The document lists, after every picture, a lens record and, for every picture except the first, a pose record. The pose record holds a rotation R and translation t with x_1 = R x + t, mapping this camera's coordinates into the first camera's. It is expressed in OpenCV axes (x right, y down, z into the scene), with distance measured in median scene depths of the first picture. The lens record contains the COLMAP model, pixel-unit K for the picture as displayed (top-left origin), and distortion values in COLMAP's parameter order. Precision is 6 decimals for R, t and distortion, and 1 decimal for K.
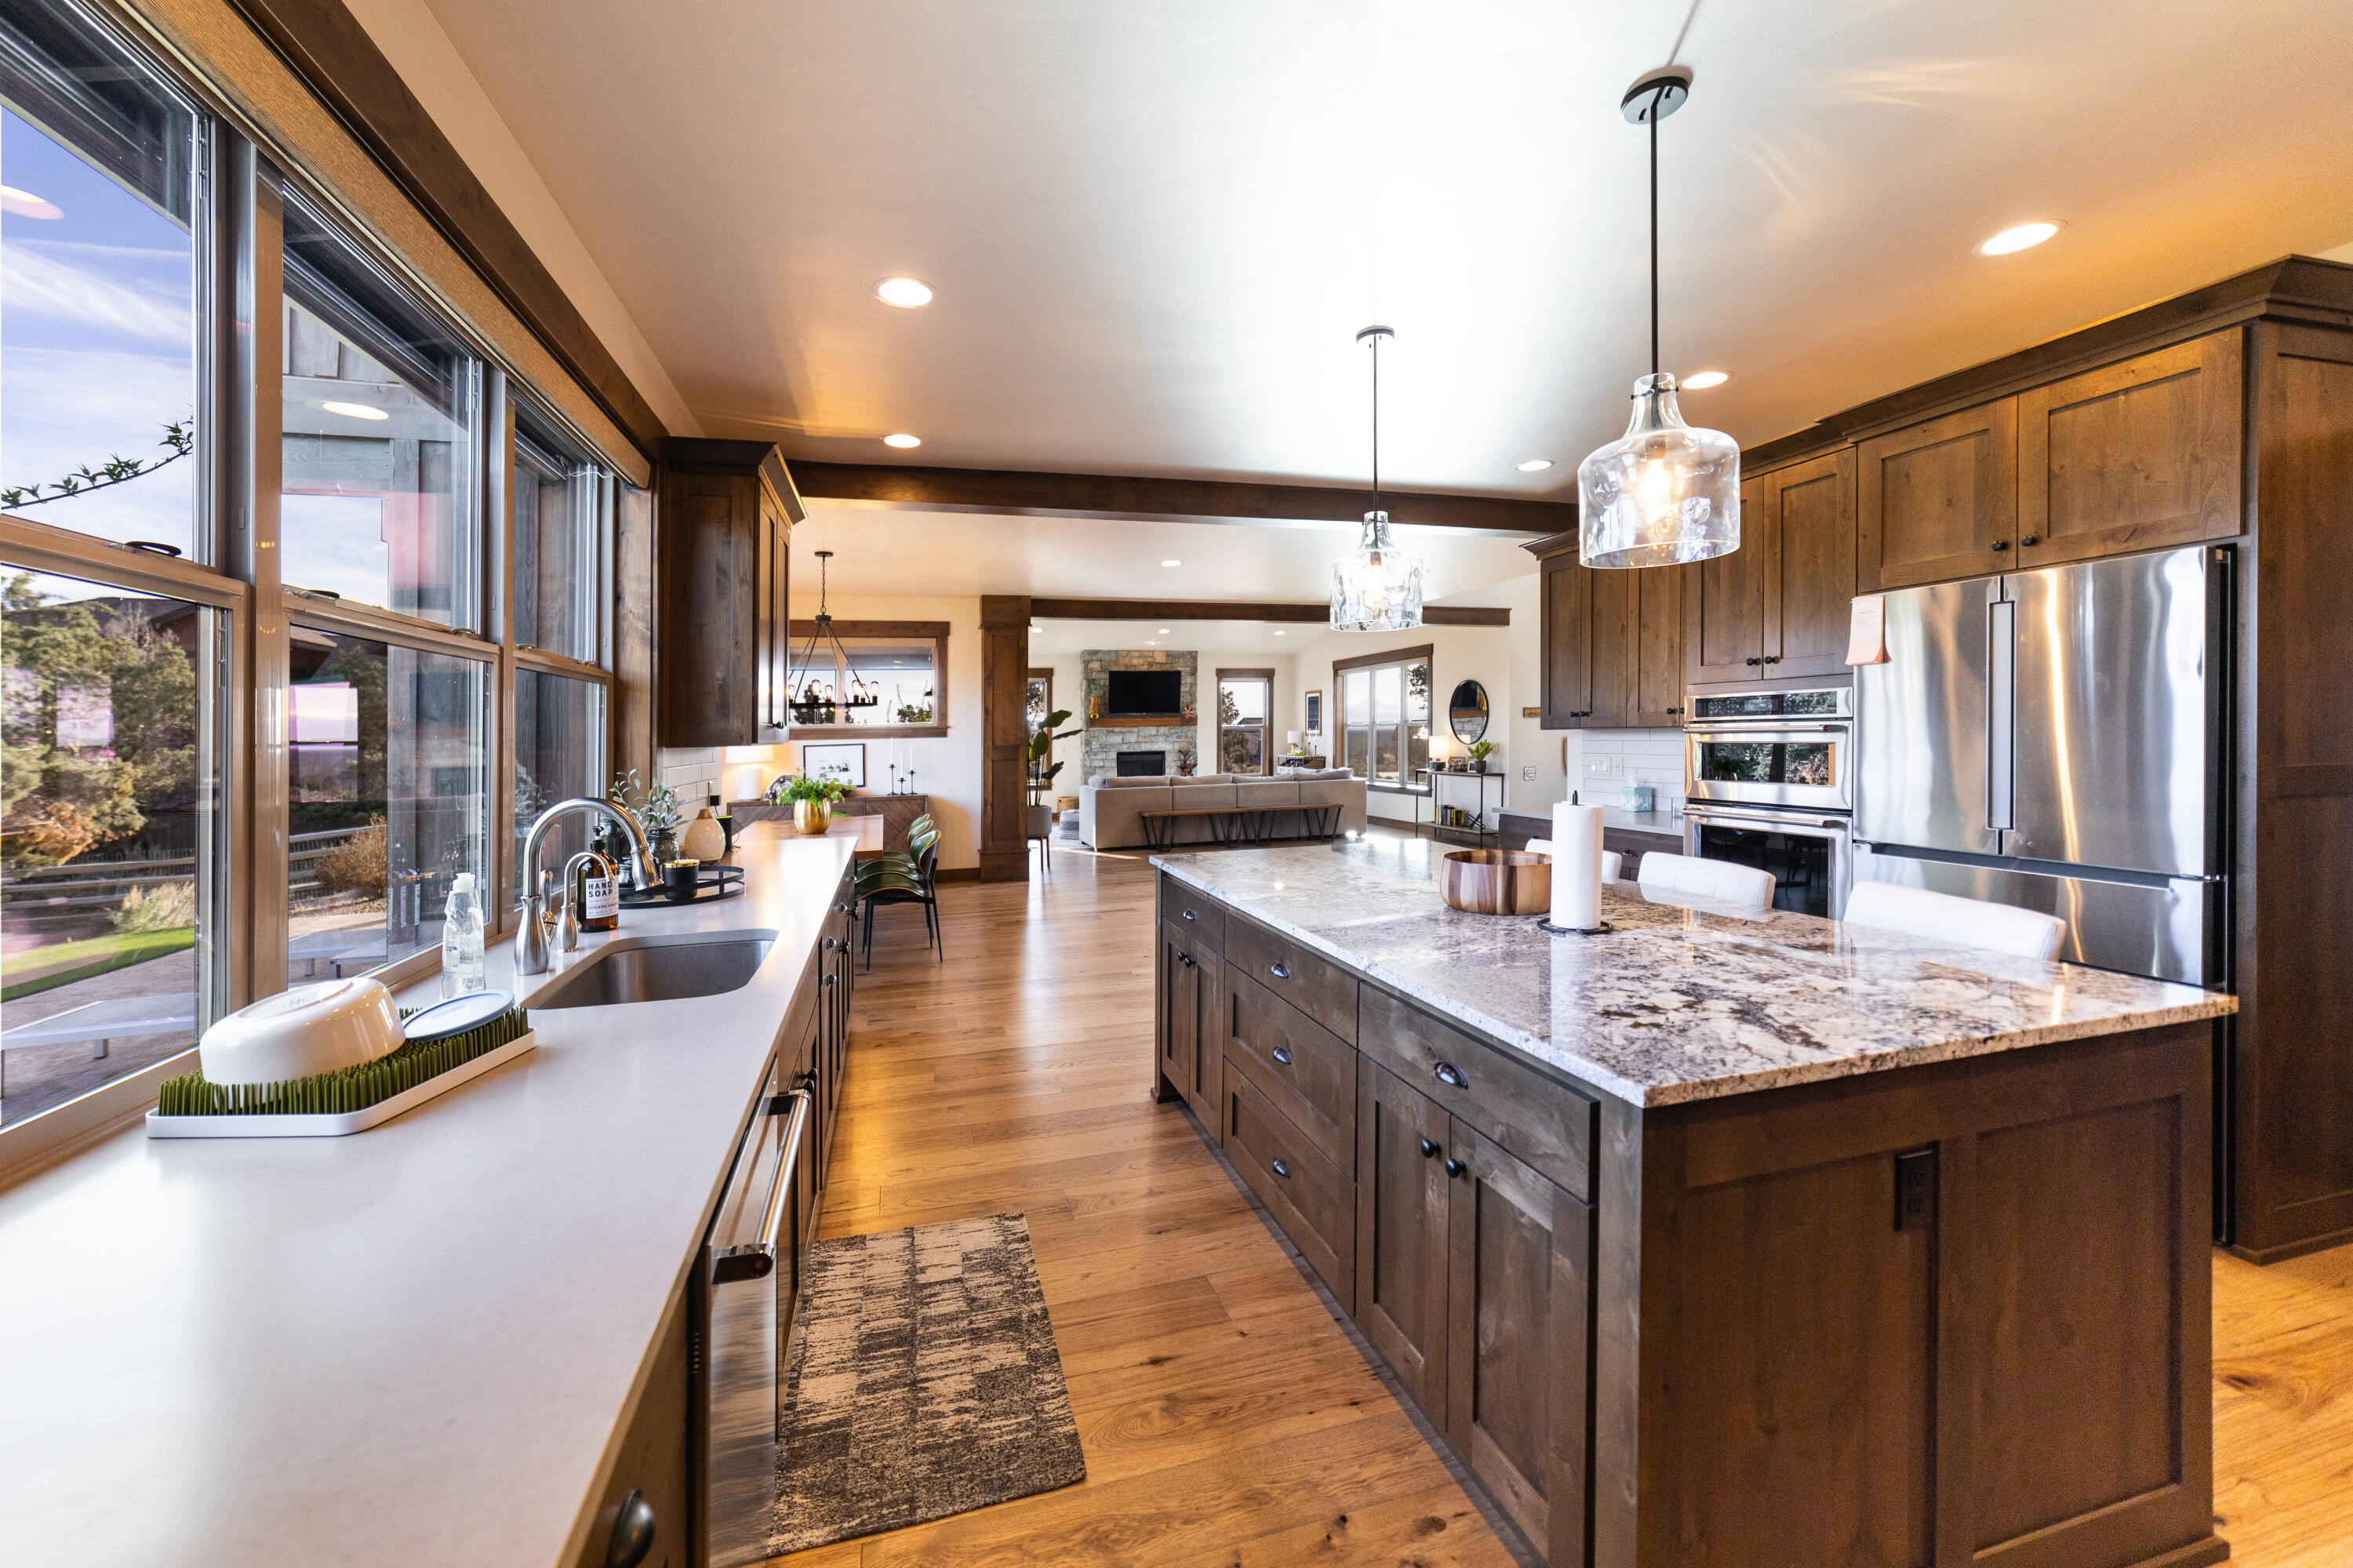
lens RADIAL K [[946.3, 0, 1174.0], [0, 946.3, 733.7], [0, 0, 1]] dist [-0.010467, 0.000461]
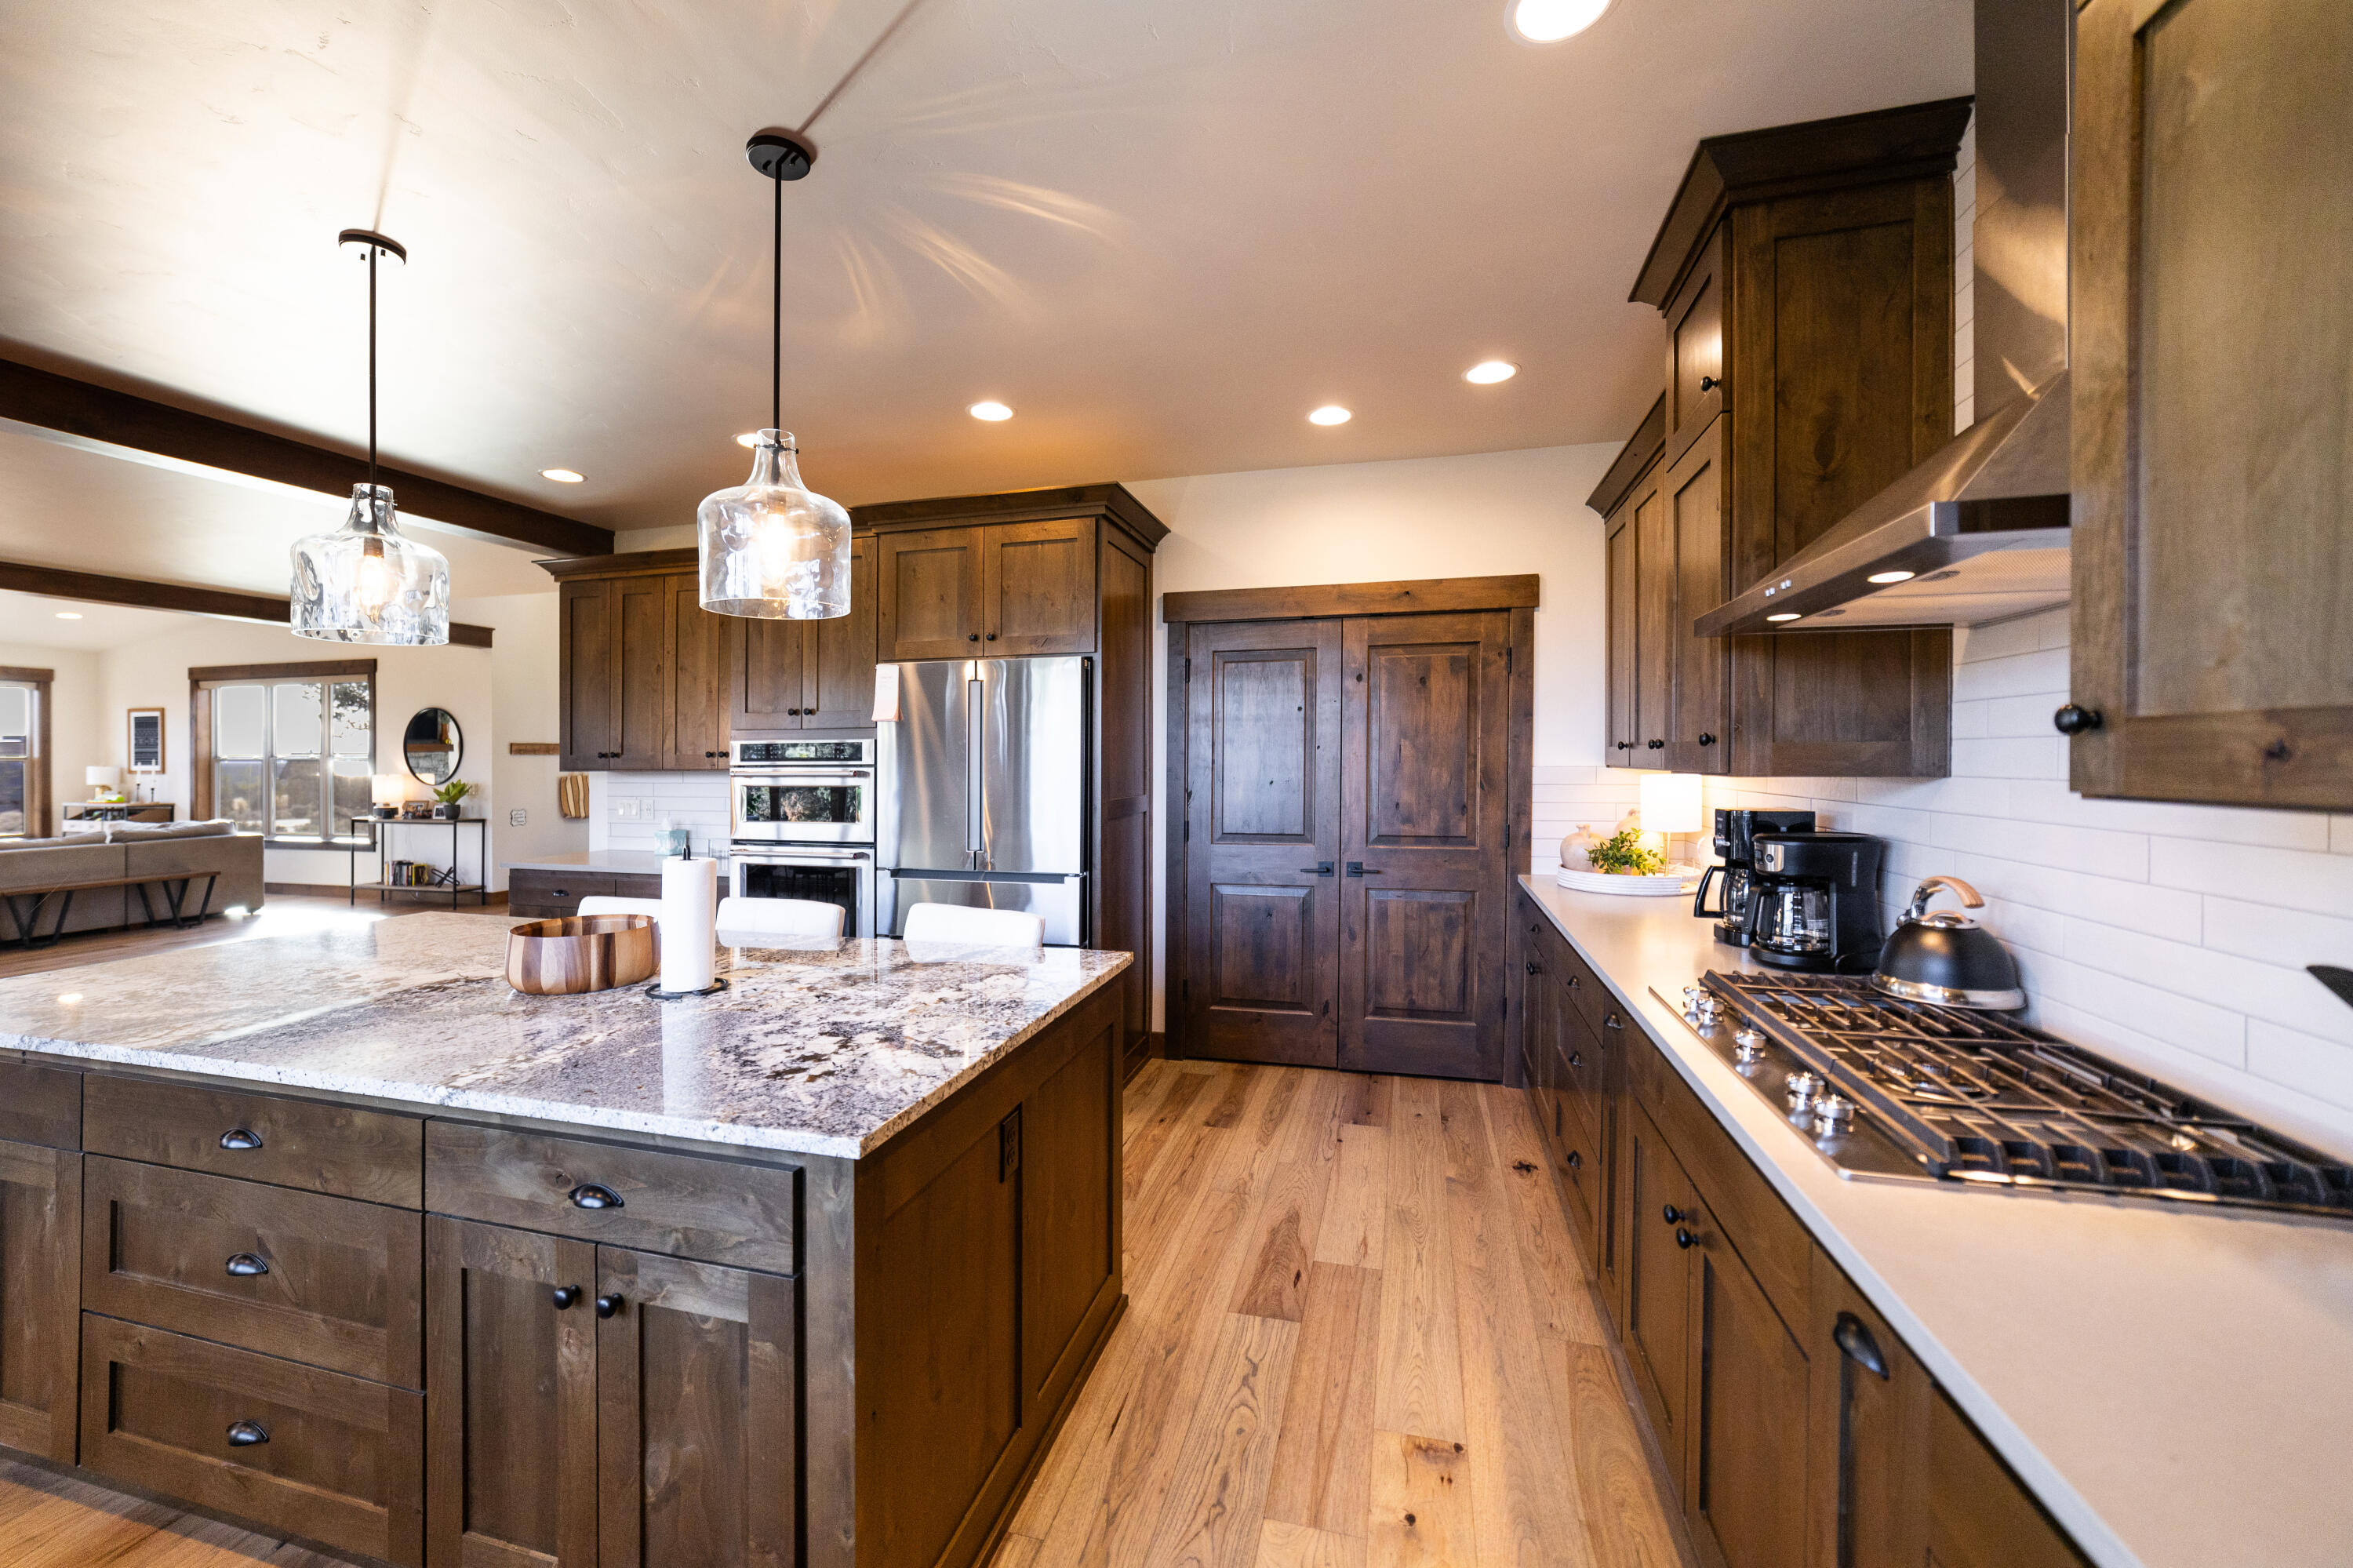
lens RADIAL K [[909.4, 0, 1176.5], [0, 909.4, 784.0], [0, 0, 1]] dist [-0.025424, 0.010400]
pose [[0.513922, -0.007280, 0.857806, -0.091178], [-0.007011, 0.999895, 0.012686, -0.014116], [-0.857808, -0.012534, 0.513817, 0.114119]]
